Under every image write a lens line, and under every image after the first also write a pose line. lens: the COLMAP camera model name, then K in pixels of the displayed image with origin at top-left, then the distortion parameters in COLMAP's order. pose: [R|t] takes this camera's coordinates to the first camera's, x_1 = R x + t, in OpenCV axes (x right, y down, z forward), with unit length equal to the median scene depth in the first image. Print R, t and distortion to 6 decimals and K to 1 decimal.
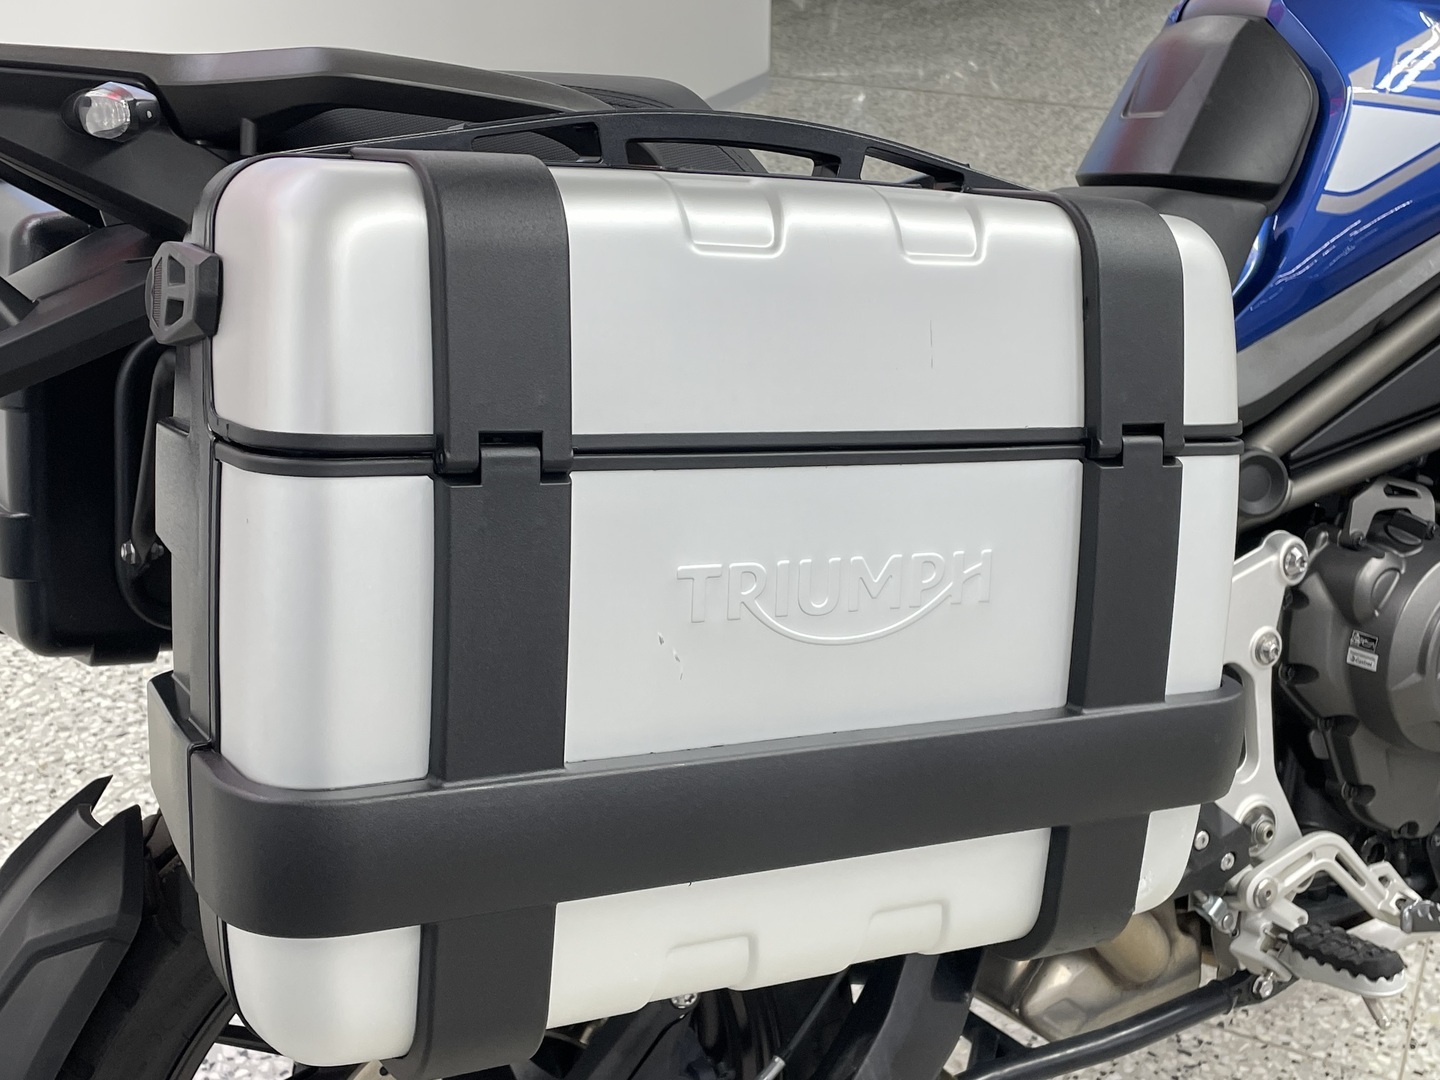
lens RADIAL K [[1776.8, 0, 714.6], [0, 1776.8, 543.8], [0, 0, 1]] dist [0.093390, 0.000000]
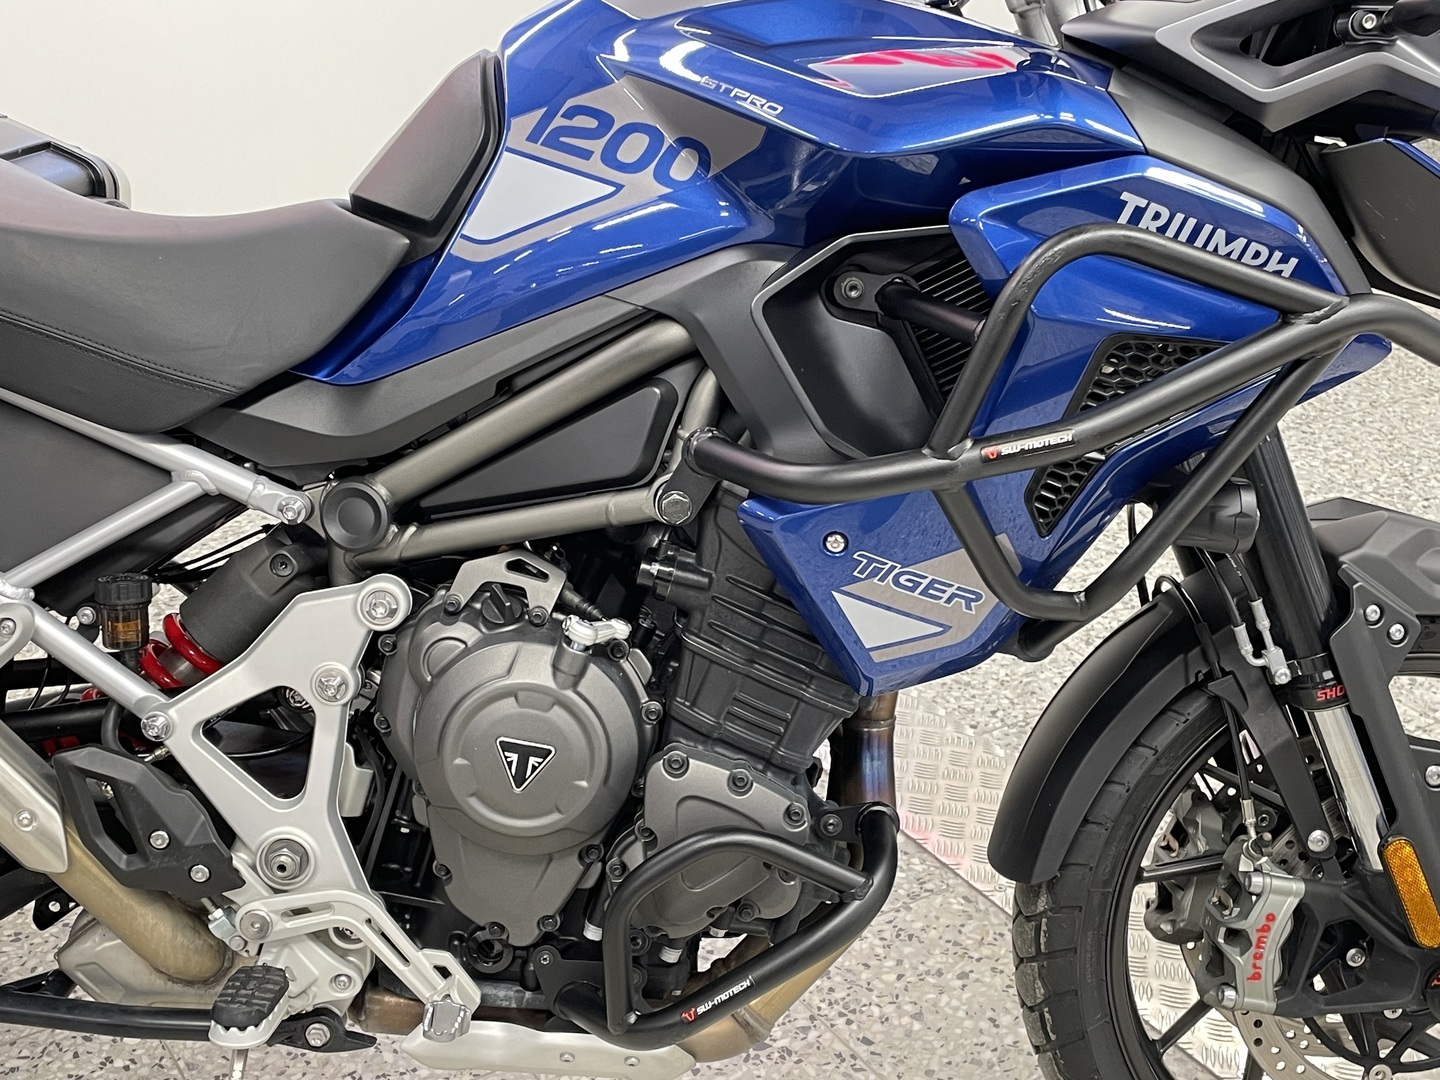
lens RADIAL K [[1784.3, 0, 729.7], [0, 1784.3, 547.8], [0, 0, 1]] dist [0.053011, 0.000000]
pose [[0.861705, 0.235153, -0.449630, 0.897949], [-0.250979, 0.967667, 0.025087, -0.090893], [0.440992, 0.091230, 0.892862, 0.220969]]
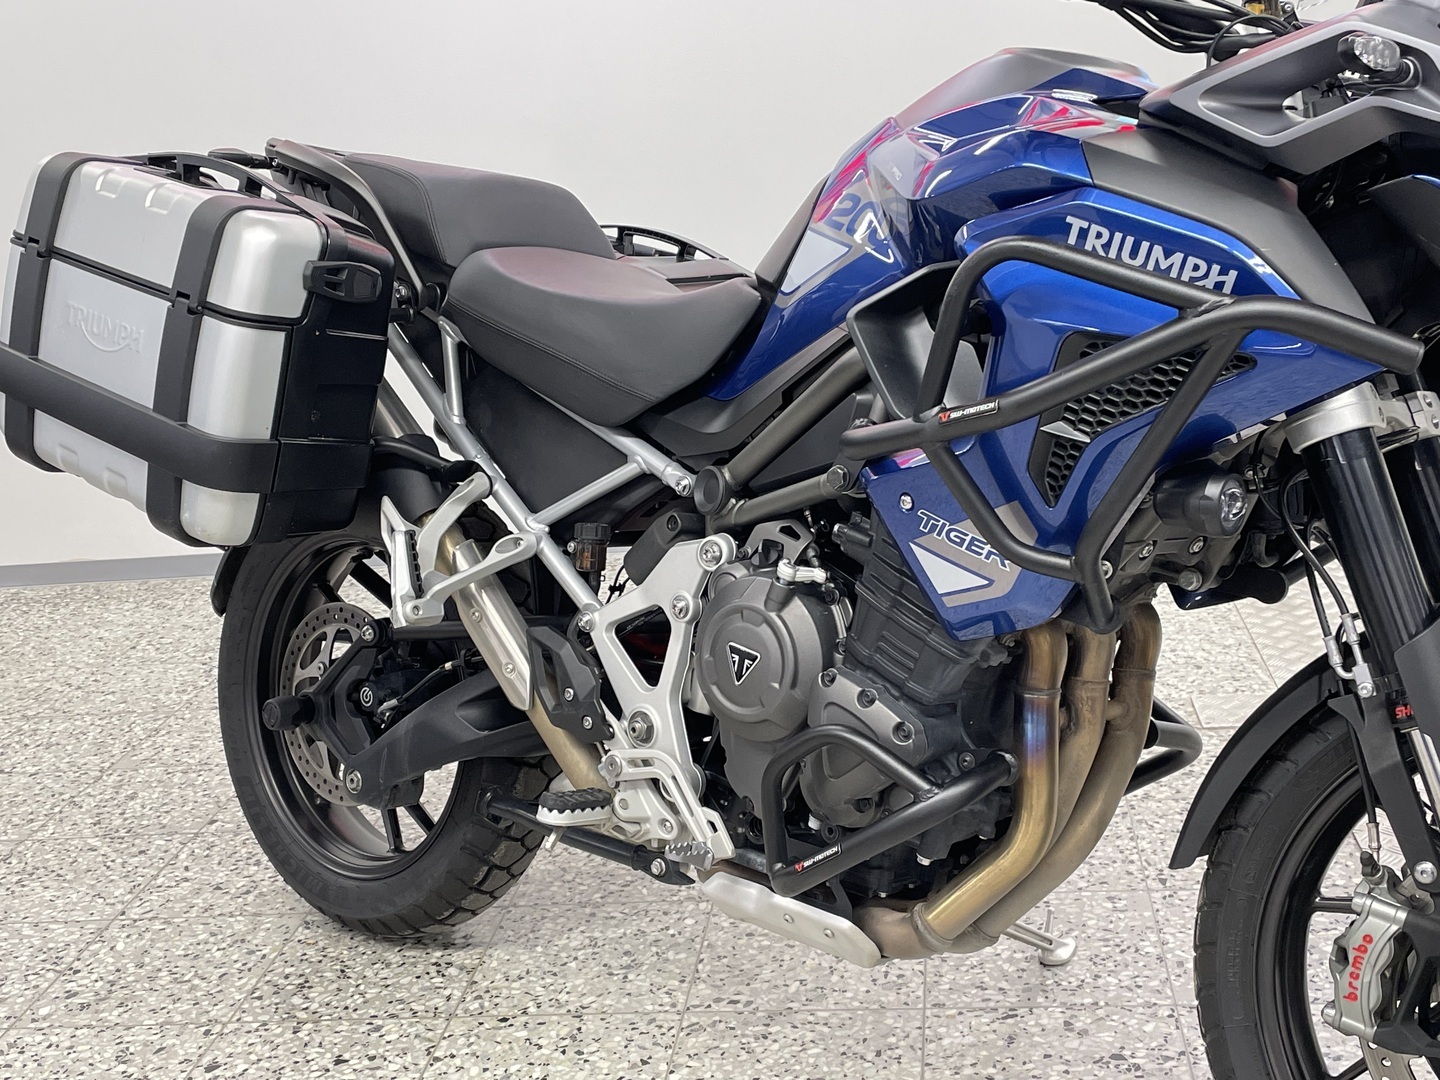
lens RADIAL K [[1784.3, 0, 709.1], [0, 1784.3, 547.7], [0, 0, 1]] dist [0.053011, 0.000000]
pose [[0.311007, 0.213303, -0.926162, 1.546573], [-0.334069, 0.936840, 0.103581, -0.131535], [0.889760, 0.277188, 0.362622, 0.505430]]
